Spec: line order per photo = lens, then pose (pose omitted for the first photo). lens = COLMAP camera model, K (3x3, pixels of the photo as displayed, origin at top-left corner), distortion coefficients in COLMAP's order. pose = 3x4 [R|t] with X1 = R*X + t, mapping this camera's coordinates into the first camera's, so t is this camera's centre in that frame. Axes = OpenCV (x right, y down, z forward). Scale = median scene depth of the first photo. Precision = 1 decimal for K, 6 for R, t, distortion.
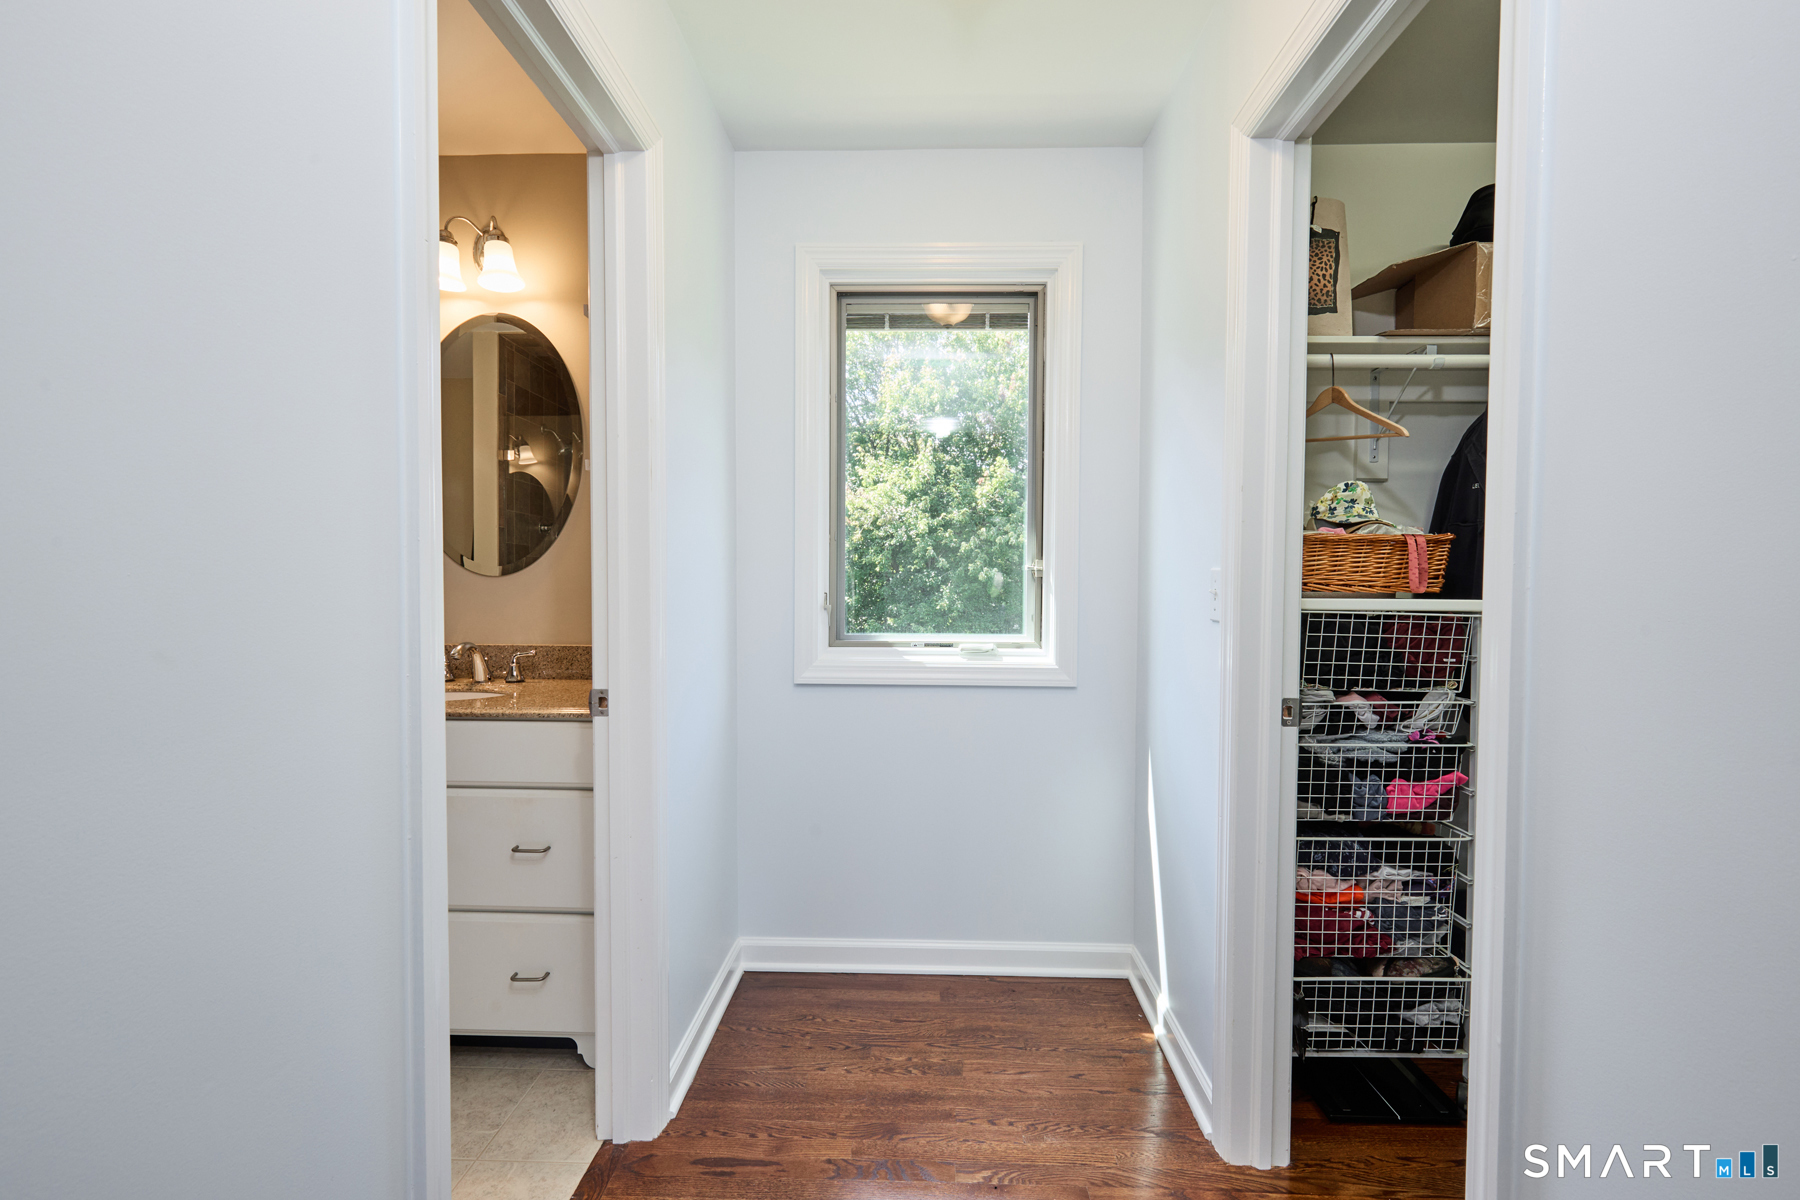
lens RADIAL K [[828.8, 0, 900.8], [0, 828.8, 599.5], [0, 0, 1]] dist [0.001910, -0.000542]
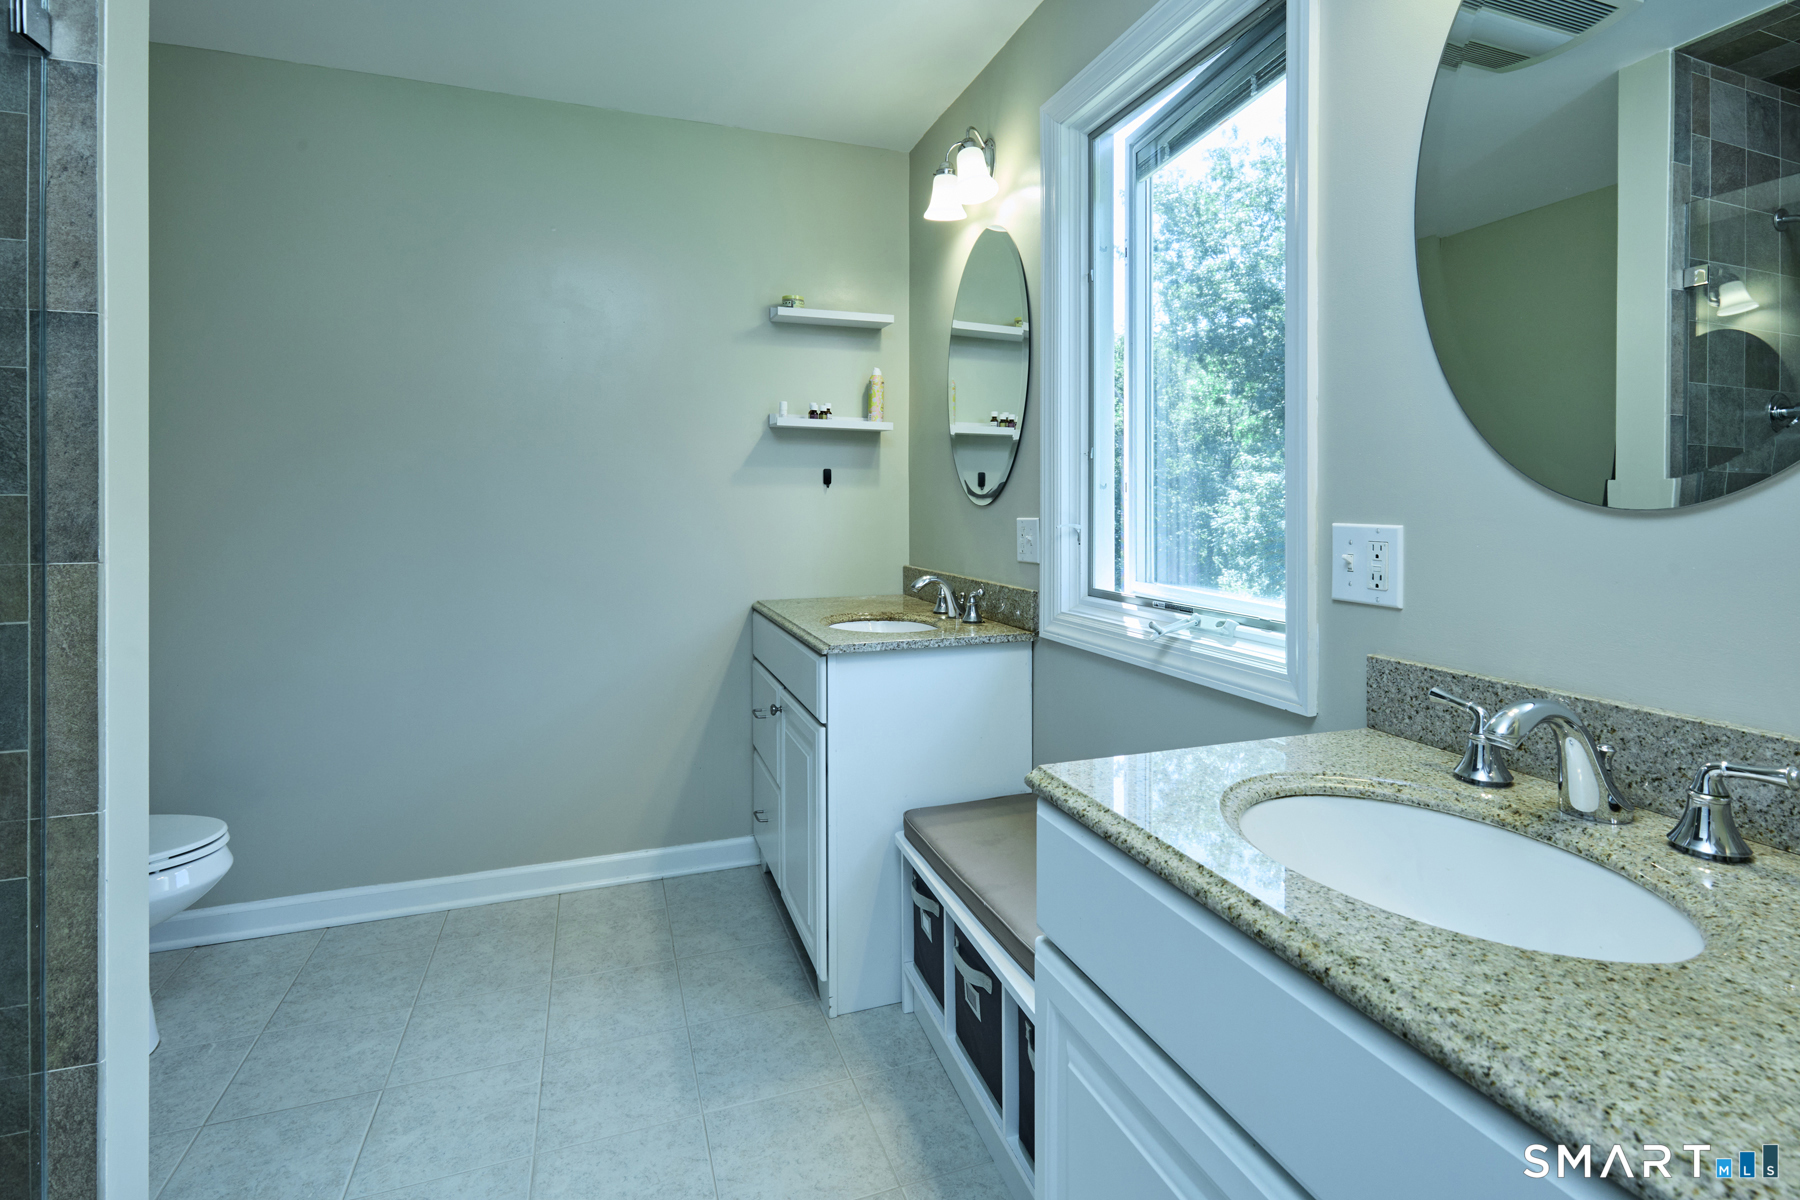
lens RADIAL K [[828.8, 0, 908.2], [0, 828.8, 501.9], [0, 0, 1]] dist [0.001910, -0.000542]
pose [[0.360434, -0.005700, -0.932767, -0.162409], [-0.021835, 0.999656, -0.014546, -0.012318], [0.932529, 0.025610, 0.360186, 0.348188]]
